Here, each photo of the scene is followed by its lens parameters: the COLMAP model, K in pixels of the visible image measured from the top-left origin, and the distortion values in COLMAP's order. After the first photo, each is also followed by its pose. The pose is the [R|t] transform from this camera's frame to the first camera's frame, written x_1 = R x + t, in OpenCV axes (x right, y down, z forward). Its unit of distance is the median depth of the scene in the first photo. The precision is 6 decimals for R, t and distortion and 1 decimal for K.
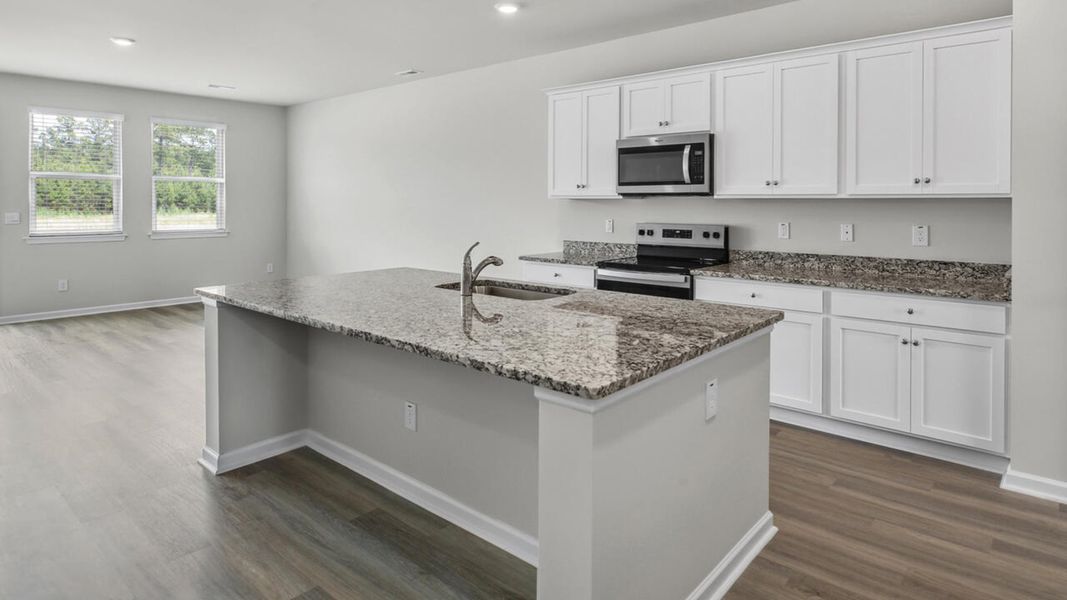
lens RADIAL K [[587.0, 0, 537.2], [0, 587.0, 294.9], [0, 0, 1]] dist [-0.002386, -0.000925]
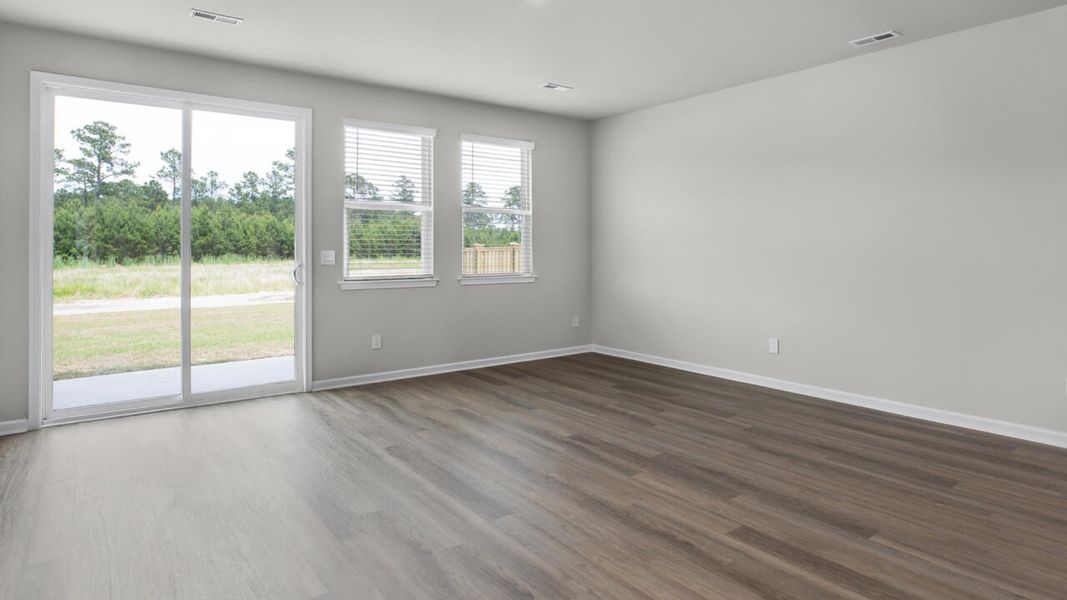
lens RADIAL K [[576.3, 0, 535.7], [0, 576.3, 349.1], [0, 0, 1]] dist [-0.000345, -0.000246]
pose [[0.978906, 0.031872, -0.201808, -0.388861], [-0.028746, 0.999417, 0.018403, -0.024442], [0.202277, -0.012214, 0.979252, 0.241893]]
